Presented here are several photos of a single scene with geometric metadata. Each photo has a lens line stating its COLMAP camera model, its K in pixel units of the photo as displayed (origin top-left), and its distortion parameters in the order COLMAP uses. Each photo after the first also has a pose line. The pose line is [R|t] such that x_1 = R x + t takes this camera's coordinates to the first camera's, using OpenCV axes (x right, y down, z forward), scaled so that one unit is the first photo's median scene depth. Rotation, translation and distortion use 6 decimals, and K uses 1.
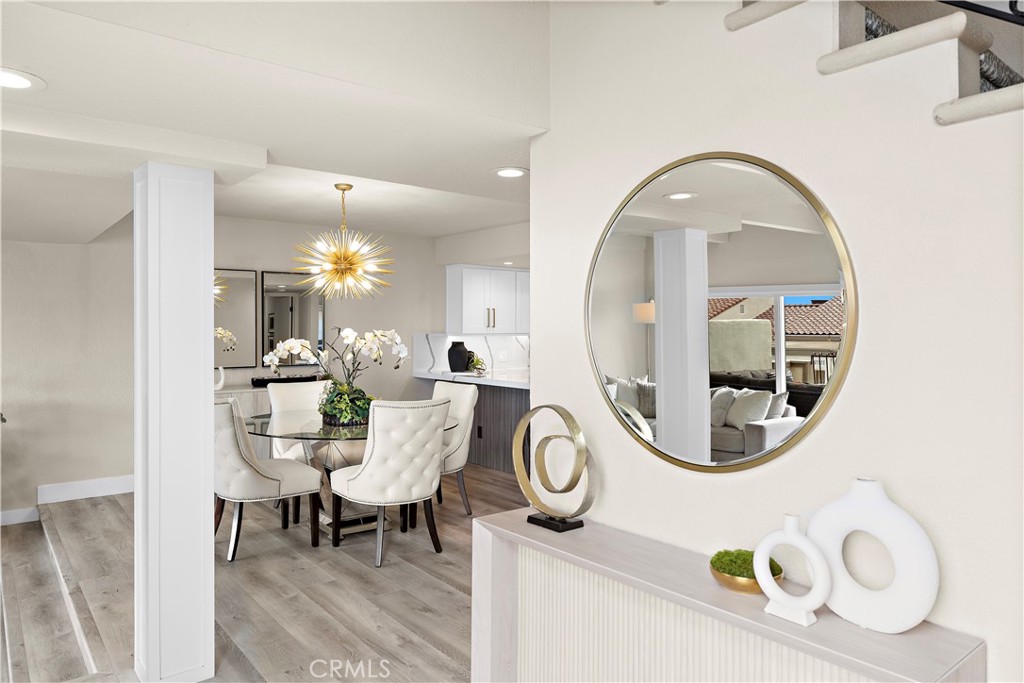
lens RADIAL K [[681.9, 0, 512.3], [0, 681.9, 327.5], [0, 0, 1]] dist [0.004053, -0.006350]
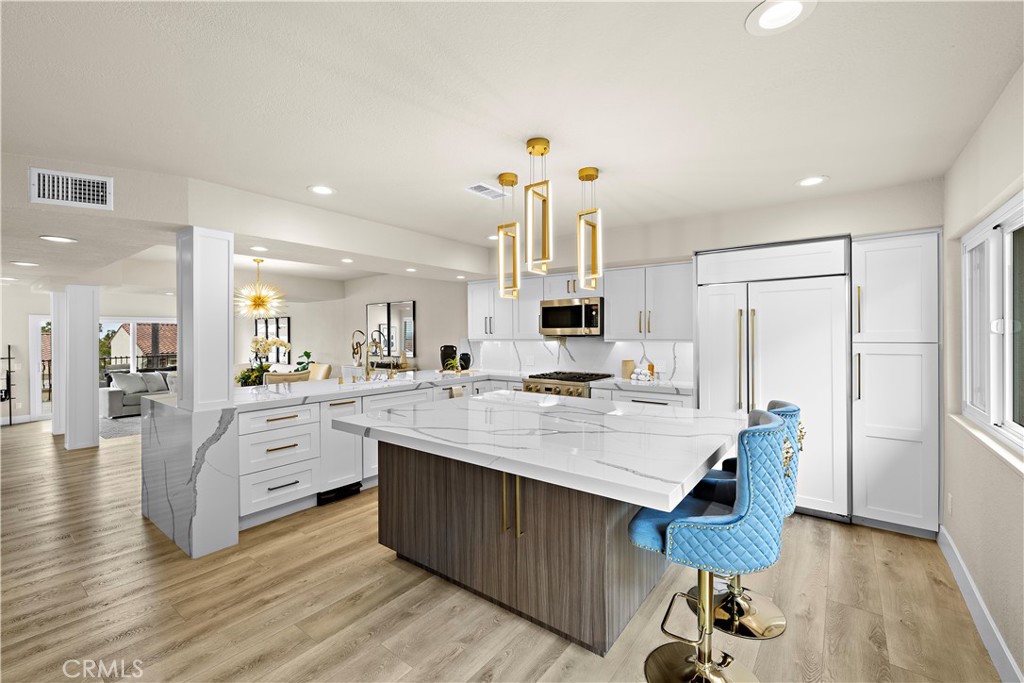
lens RADIAL K [[434.9, 0, 515.3], [0, 434.9, 338.5], [0, 0, 1]] dist [0.001262, 0.001038]
pose [[0.252608, 0.012299, -0.967491, 1.112112], [0.005763, 0.999882, 0.014216, -0.003282], [0.967552, -0.009167, 0.252507, 1.402182]]
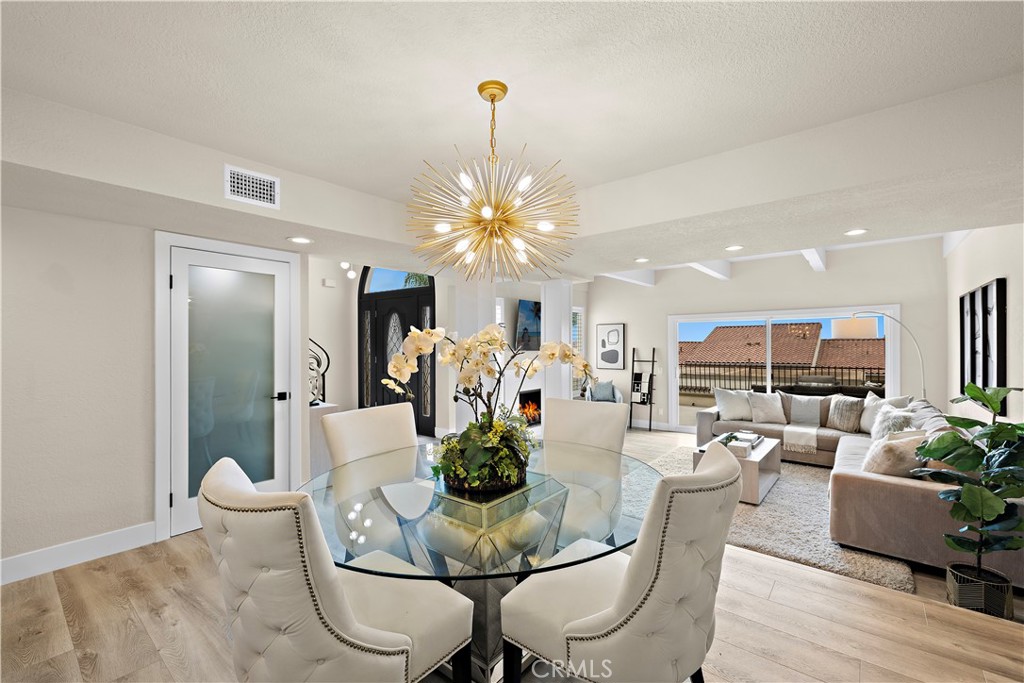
lens RADIAL K [[434.9, 0, 517.8], [0, 434.9, 343.6], [0, 0, 1]] dist [0.001262, 0.001038]
pose [[-0.974336, 0.006159, -0.225015, -0.182804], [0.006879, 0.999973, -0.002416, 0.019932], [0.224994, -0.003902, -0.974352, 1.405500]]
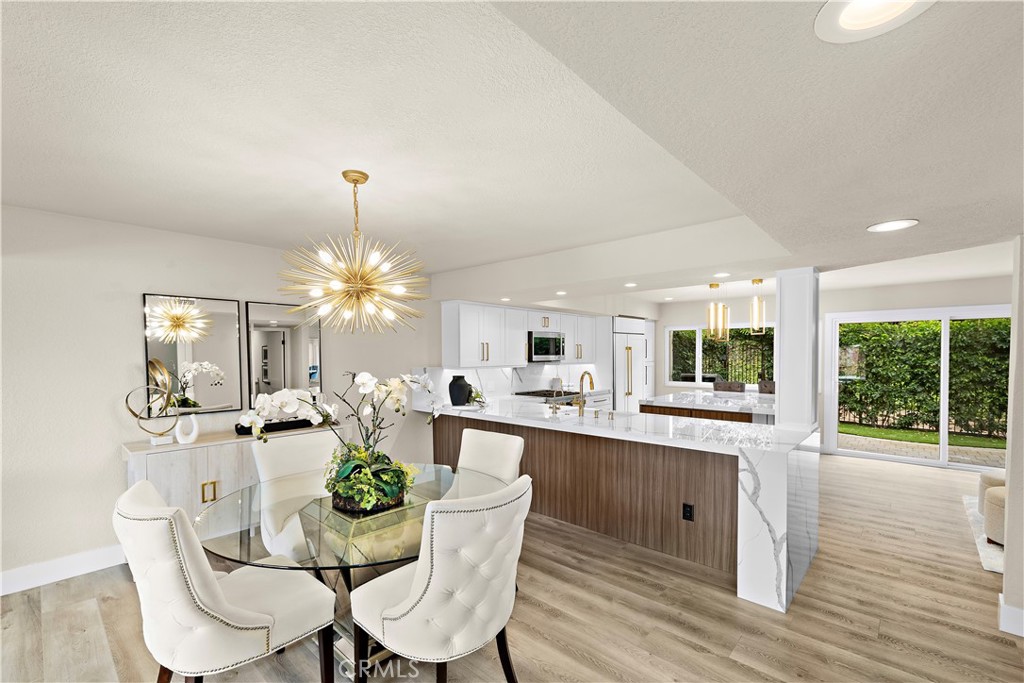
lens RADIAL K [[434.9, 0, 514.2], [0, 434.9, 372.4], [0, 0, 1]] dist [0.001262, 0.001038]
pose [[0.985293, -0.011406, 0.170491, -0.166664], [0.003659, 0.998949, 0.045683, -0.020770], [-0.170833, -0.044387, 0.984300, 0.523603]]
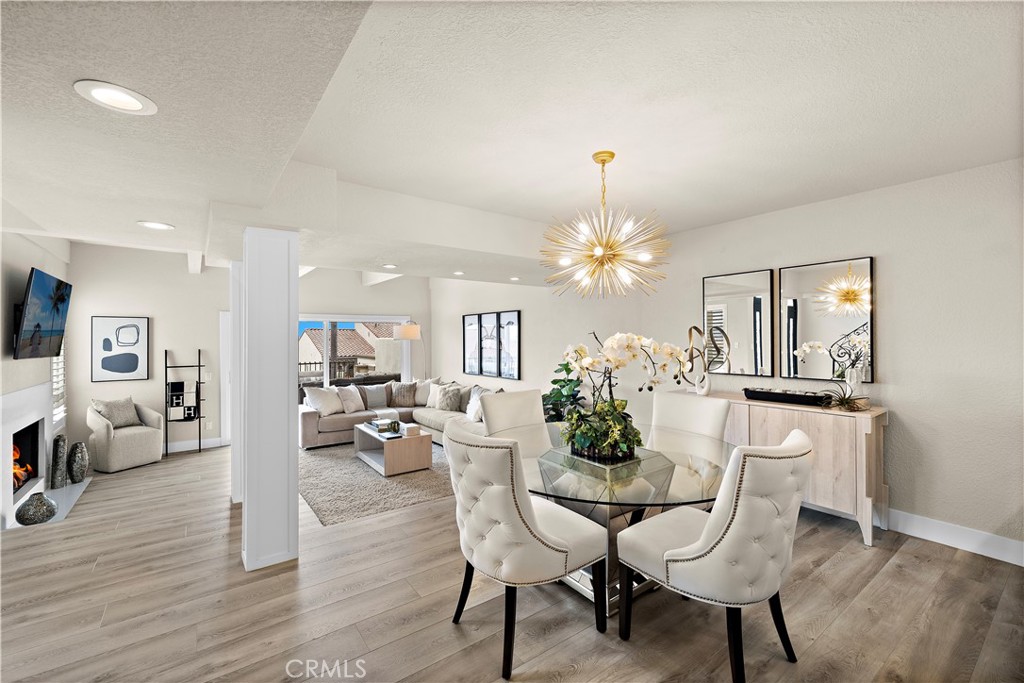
lens RADIAL K [[434.9, 0, 516.4], [0, 434.9, 342.2], [0, 0, 1]] dist [0.001262, 0.001038]
pose [[-0.020268, 0.010432, -0.999740, 0.275153], [0.006835, 0.999924, 0.010295, 0.006422], [0.999771, -0.006625, -0.020337, 0.918953]]
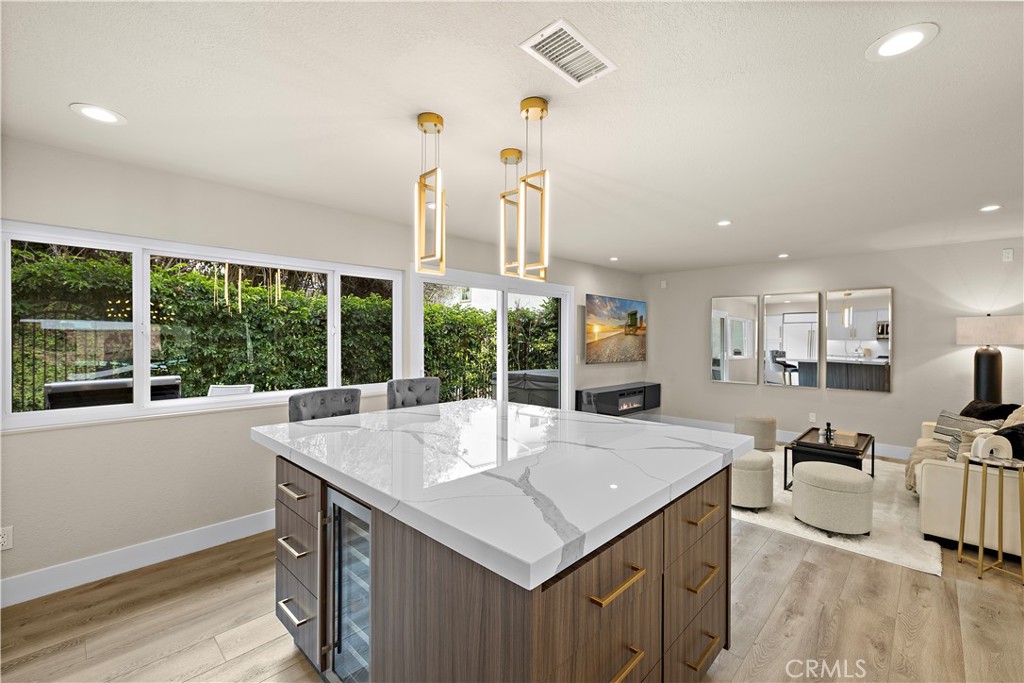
lens RADIAL K [[434.9, 0, 515.5], [0, 434.9, 342.6], [0, 0, 1]] dist [0.001262, 0.001038]
pose [[-0.141142, -0.012969, 0.989904, 0.153905], [-0.005113, 0.999910, 0.012371, 0.003283], [-0.989976, -0.003315, -0.141196, 1.614417]]
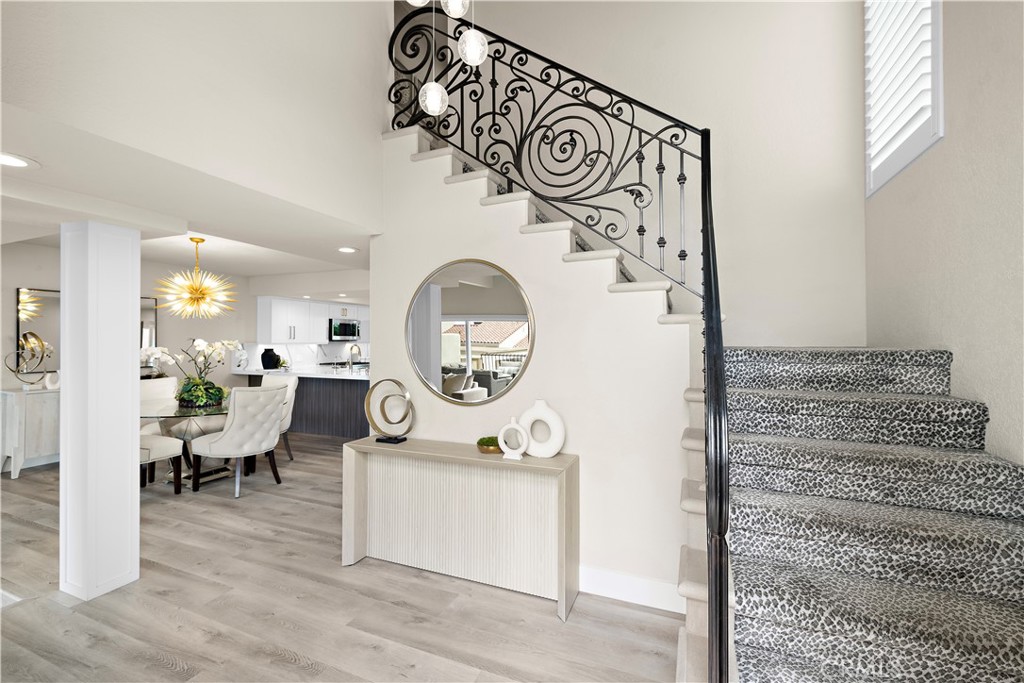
lens RADIAL K [[434.9, 0, 511.9], [0, 434.9, 334.9], [0, 0, 1]] dist [0.001262, 0.001038]
pose [[0.876590, 0.005980, 0.481200, -0.110368], [-0.001191, 0.999947, -0.010256, 0.000613], [-0.481236, 0.008417, 0.876551, -0.114997]]
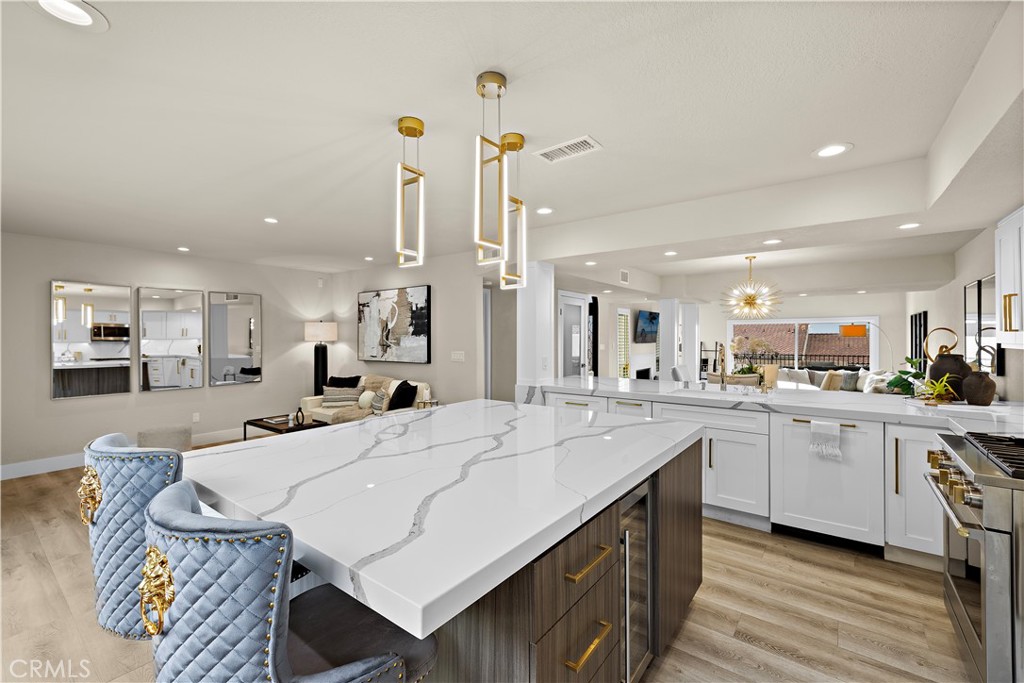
lens RADIAL K [[434.9, 0, 516.5], [0, 434.9, 337.8], [0, 0, 1]] dist [0.001262, 0.001038]
pose [[-0.966511, 0.003969, -0.256595, 0.668695], [0.003519, 0.999991, 0.002212, 0.003600], [0.256602, 0.001235, -0.966517, 1.998783]]
